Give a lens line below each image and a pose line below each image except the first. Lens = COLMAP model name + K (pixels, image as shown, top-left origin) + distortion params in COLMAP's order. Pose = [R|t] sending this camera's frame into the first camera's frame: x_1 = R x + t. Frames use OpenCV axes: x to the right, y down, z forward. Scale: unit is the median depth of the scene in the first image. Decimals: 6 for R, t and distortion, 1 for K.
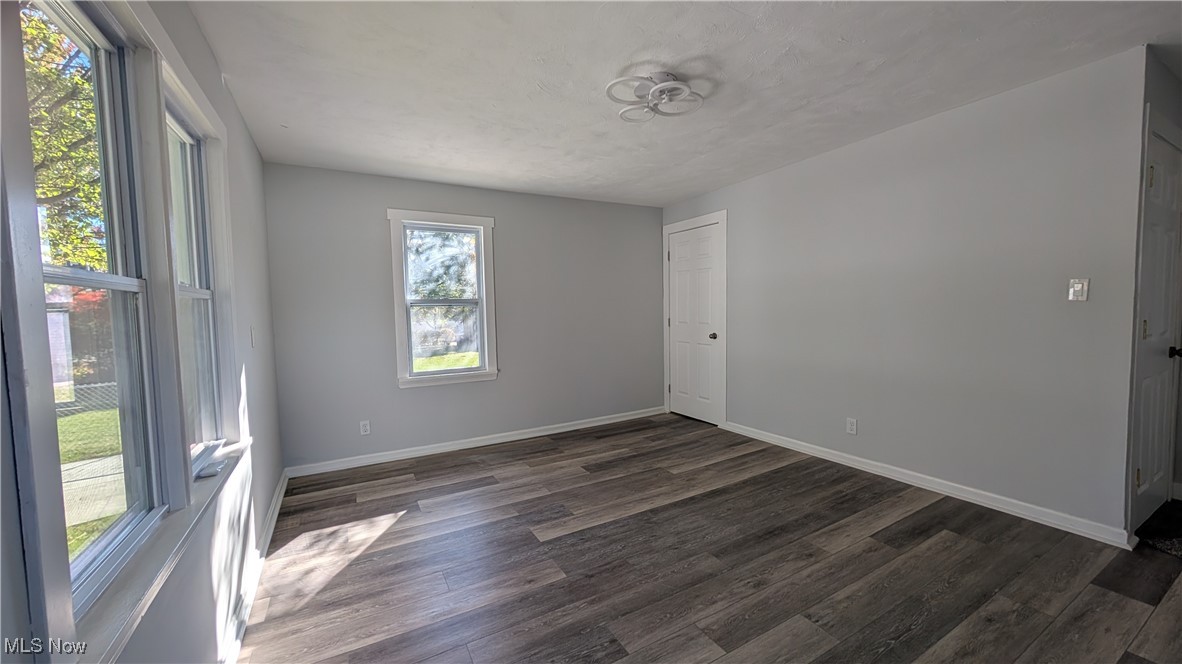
lens RADIAL K [[444.2, 0, 596.2], [0, 444.2, 331.9], [0, 0, 1]] dist [-0.000371, 0.000251]
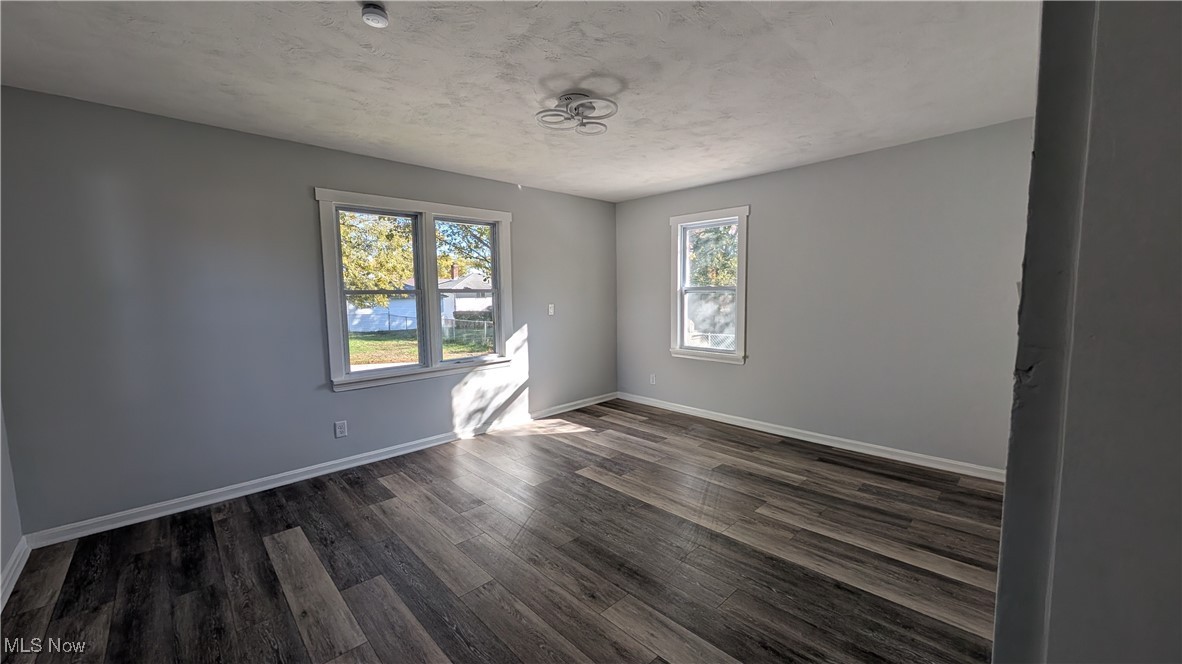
lens RADIAL K [[444.2, 0, 596.2], [0, 444.2, 331.9], [0, 0, 1]] dist [-0.000371, 0.000251]
pose [[0.251331, 0.104369, -0.962258, 0.793051], [-0.046225, 0.994329, 0.095774, -0.060942], [0.966797, 0.020410, 0.254730, 0.483920]]
